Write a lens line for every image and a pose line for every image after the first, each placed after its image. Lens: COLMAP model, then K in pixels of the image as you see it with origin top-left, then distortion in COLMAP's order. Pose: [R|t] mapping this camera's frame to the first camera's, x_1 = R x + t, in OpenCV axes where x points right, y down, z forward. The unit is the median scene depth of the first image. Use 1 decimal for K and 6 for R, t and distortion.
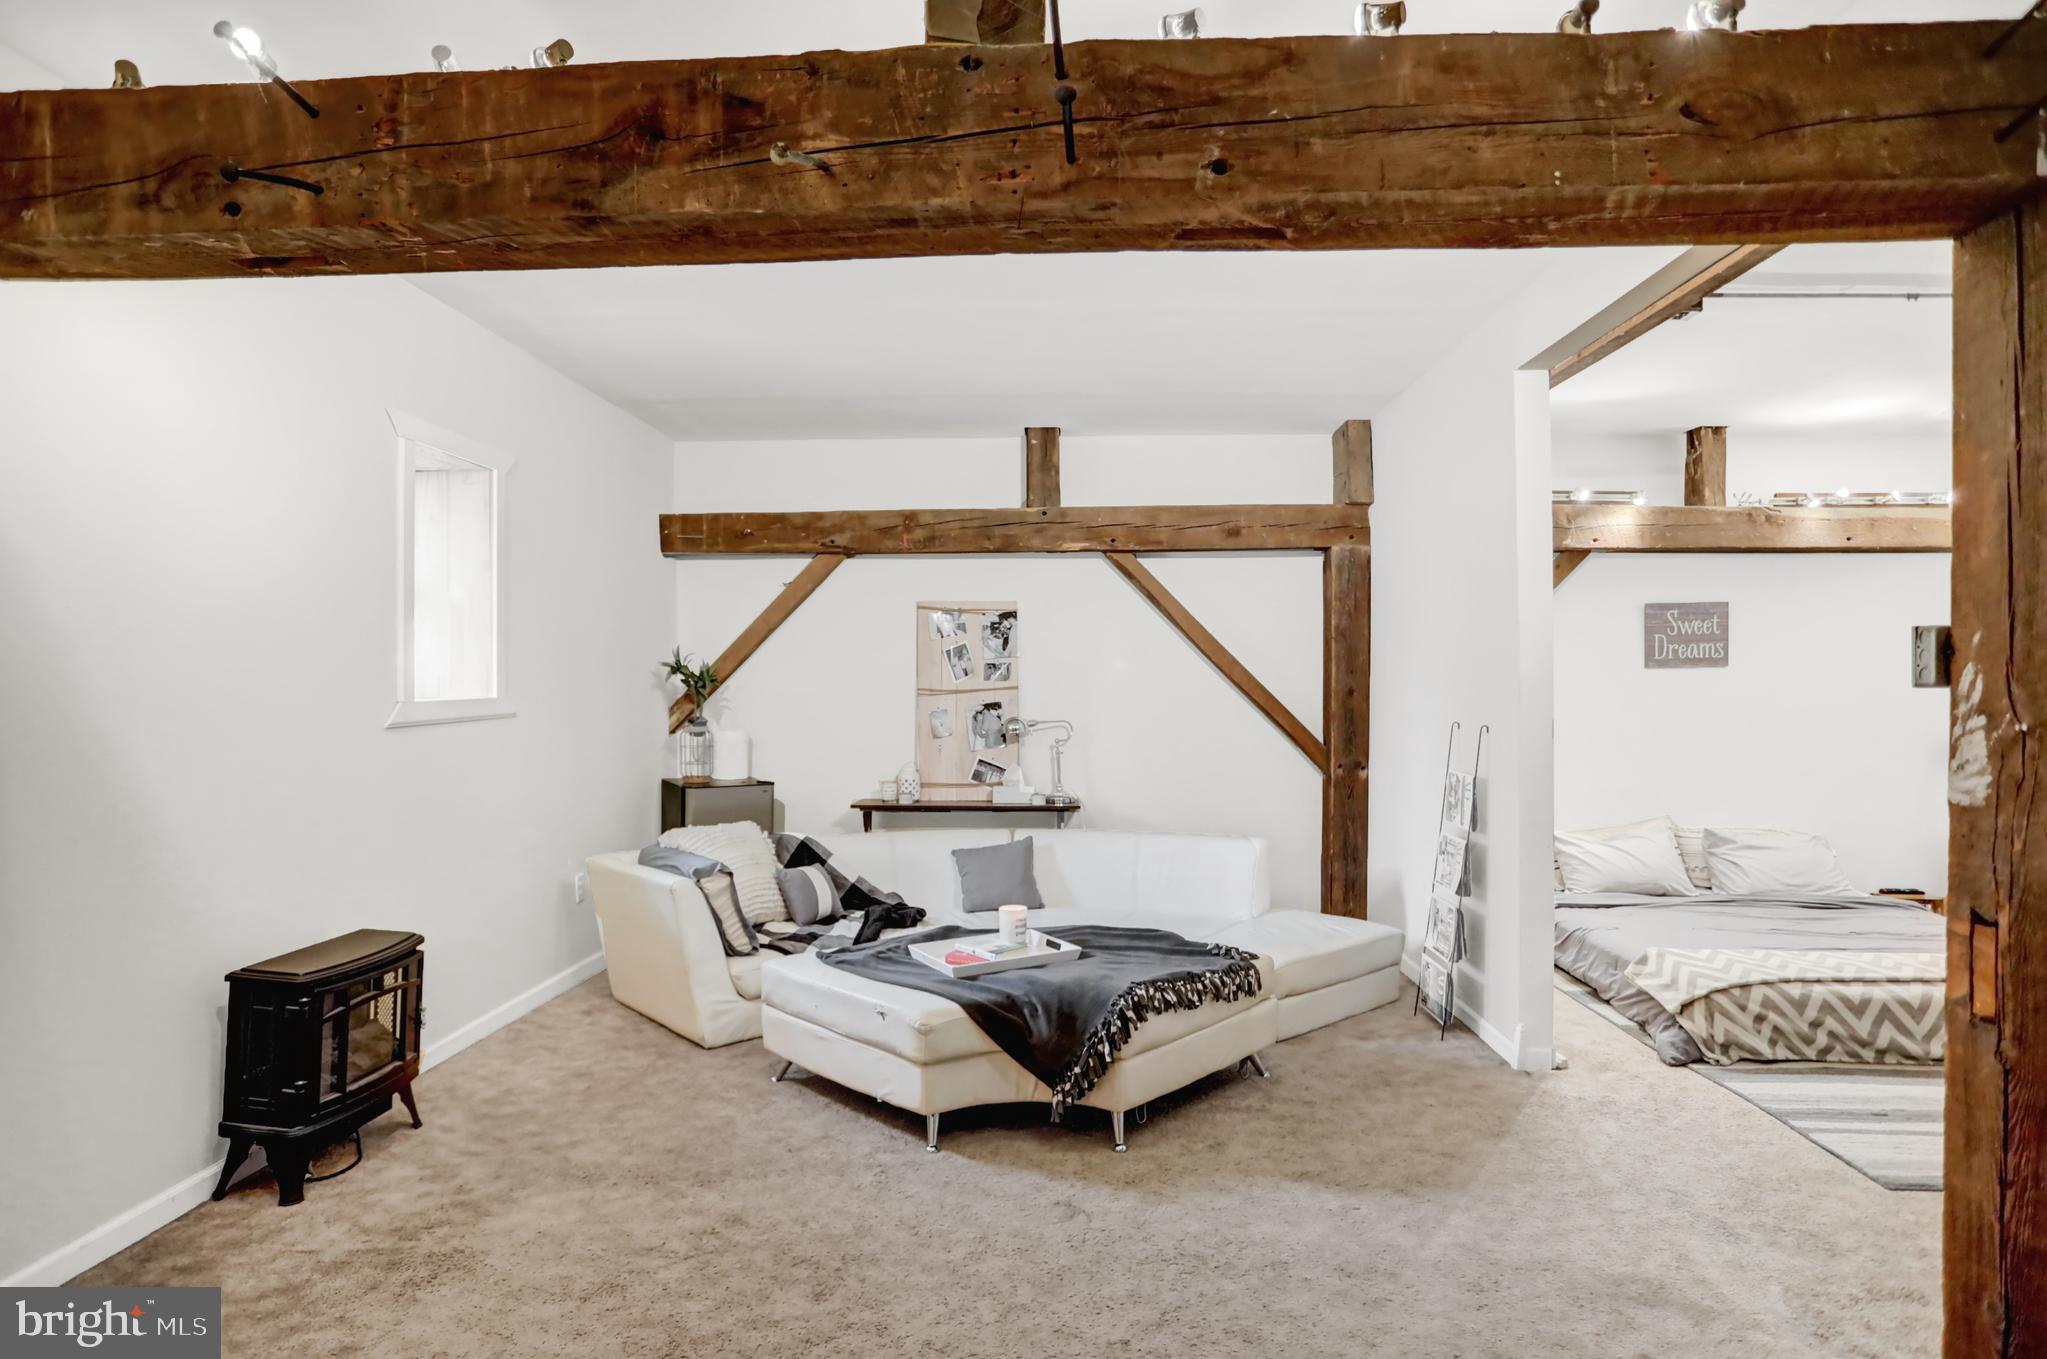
lens RADIAL K [[1089.3, 0, 1022.2], [0, 1089.3, 670.3], [0, 0, 1]] dist [-0.057262, 0.017386]
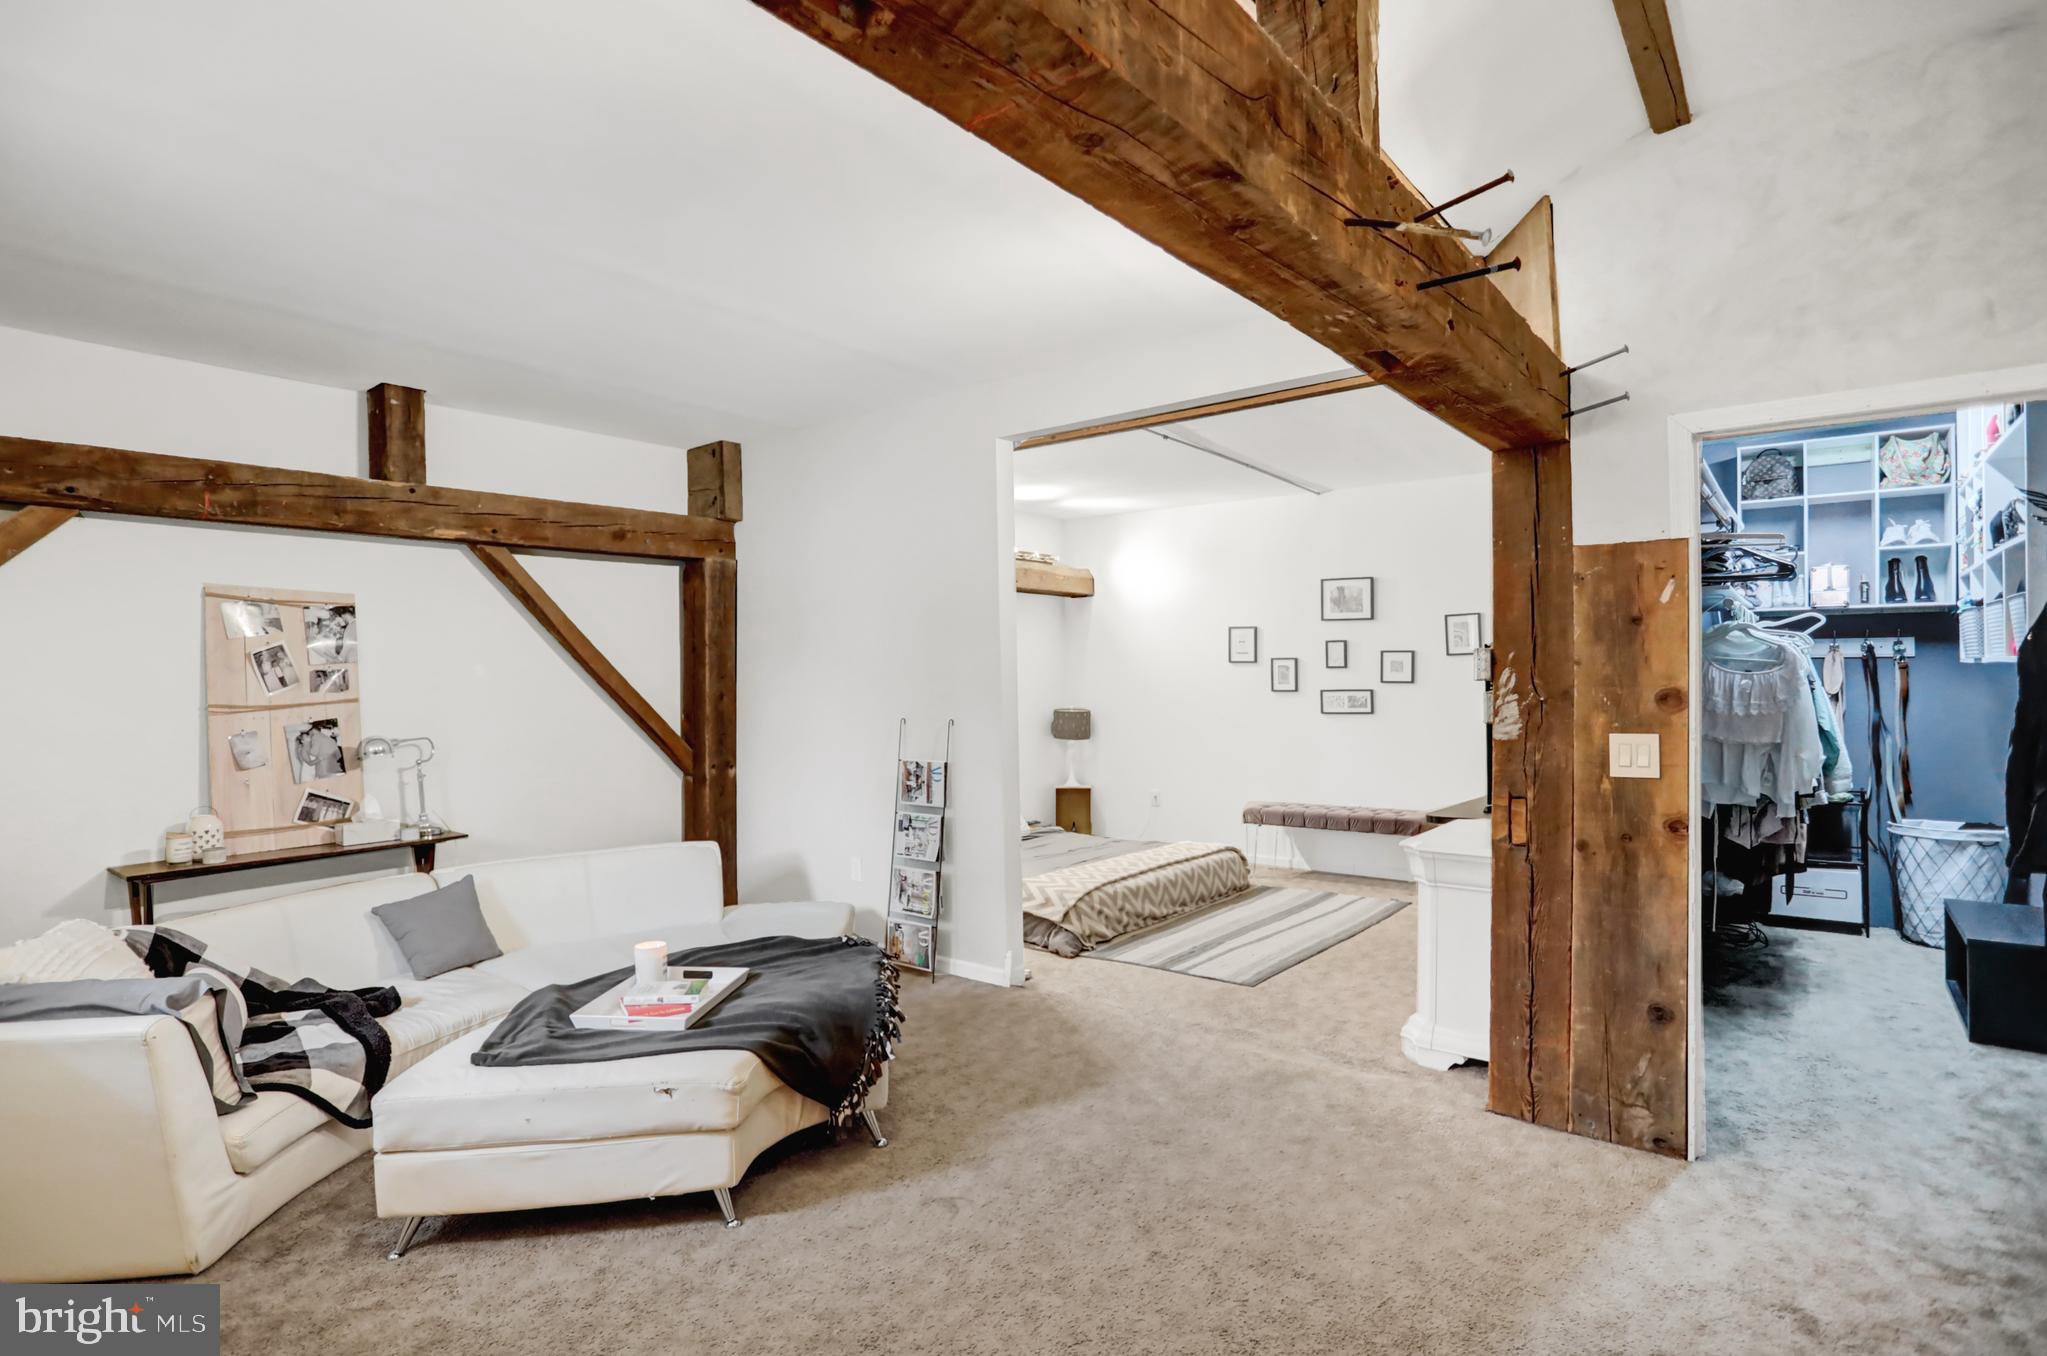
lens RADIAL K [[1016.0, 0, 1012.1], [0, 1016.0, 662.9], [0, 0, 1]] dist [-0.059211, 0.013028]
pose [[0.585863, 0.003372, 0.810403, -0.336703], [0.007319, 0.999929, -0.009452, -0.001386], [-0.810377, 0.011469, 0.585797, 0.187023]]
